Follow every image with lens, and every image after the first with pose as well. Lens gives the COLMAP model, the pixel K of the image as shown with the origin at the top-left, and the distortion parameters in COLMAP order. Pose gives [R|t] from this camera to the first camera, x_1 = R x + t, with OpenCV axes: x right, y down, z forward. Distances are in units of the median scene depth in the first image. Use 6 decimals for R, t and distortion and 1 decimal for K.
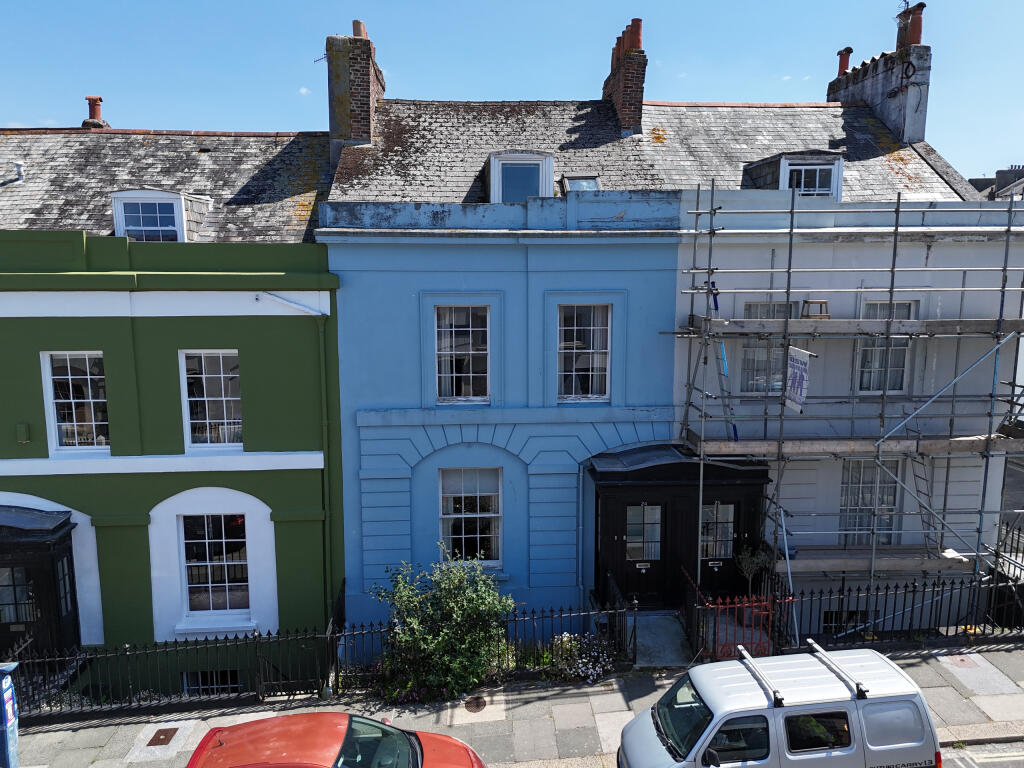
lens RADIAL K [[768.9, 0, 512.0], [0, 768.9, 384.0], [0, 0, 1]] dist [0.056104, -0.008065]
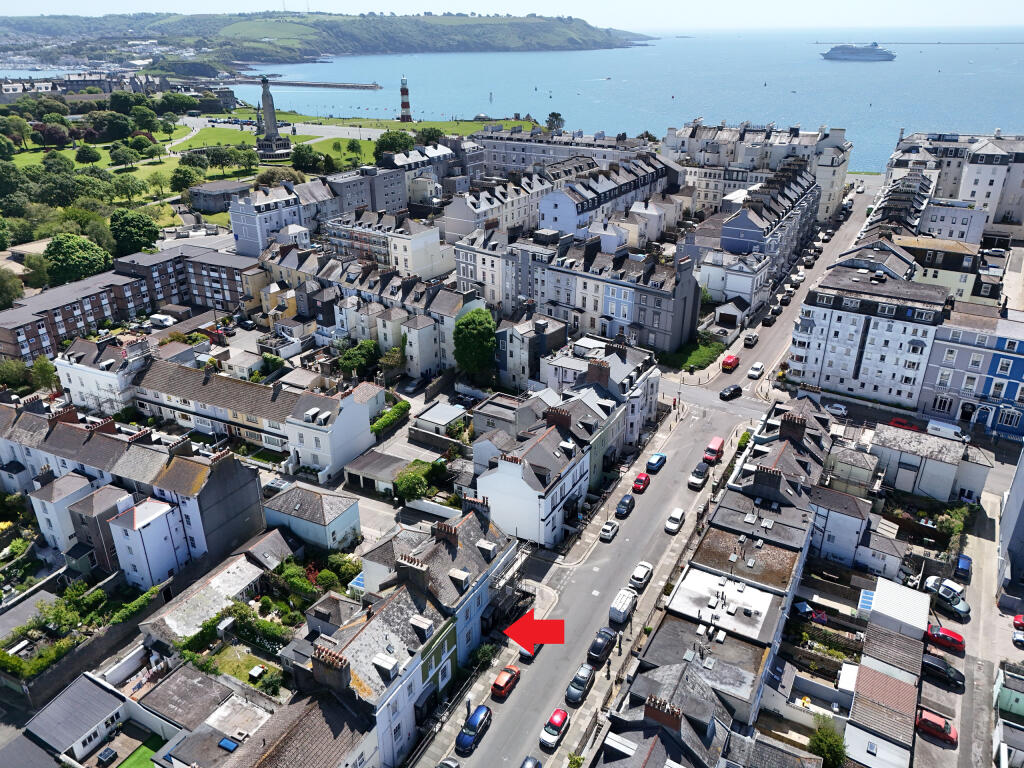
lens RADIAL K [[781.0, 0, 512.0], [0, 781.0, 384.0], [0, 0, 1]] dist [0.128509, -0.164021]
pose [[0.534778, -0.369511, 0.759918, -3.544467], [0.125060, 0.924025, 0.361299, -3.532513], [-0.835687, -0.098179, 0.540359, -2.147695]]
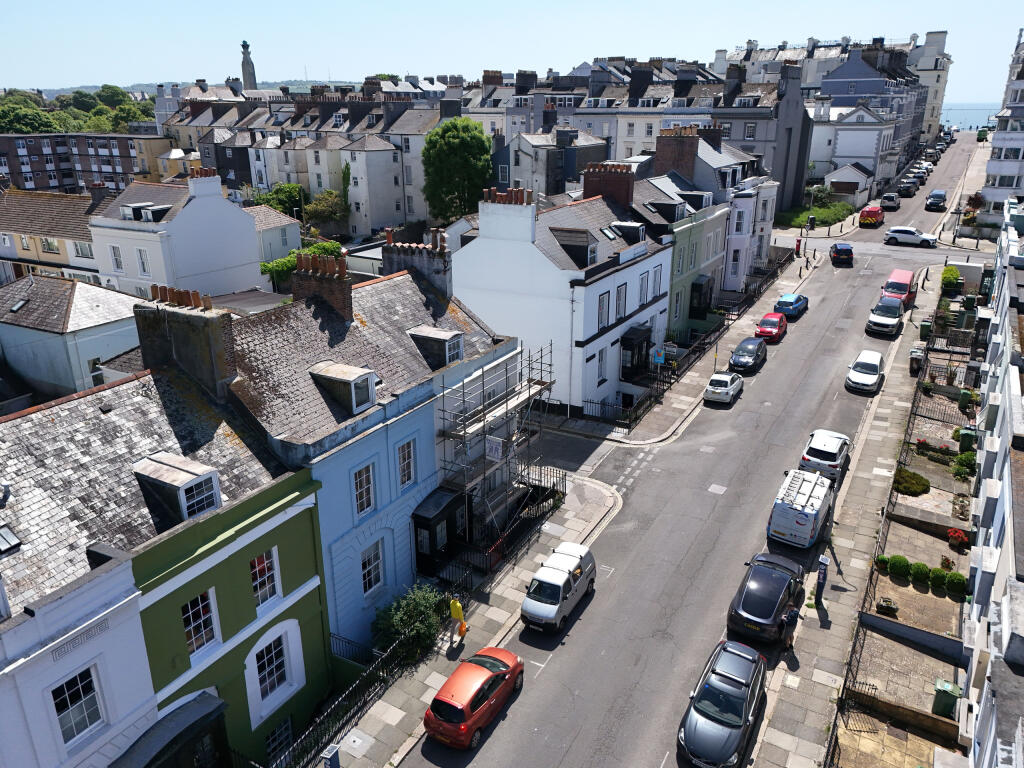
lens RADIAL K [[768.9, 0, 512.0], [0, 768.9, 384.0], [0, 0, 1]] dist [0.056104, -0.008065]
pose [[0.550453, -0.291392, 0.782364, -1.215811], [0.123686, 0.955234, 0.268755, -0.722140], [-0.825653, -0.051170, 0.561852, -0.310008]]
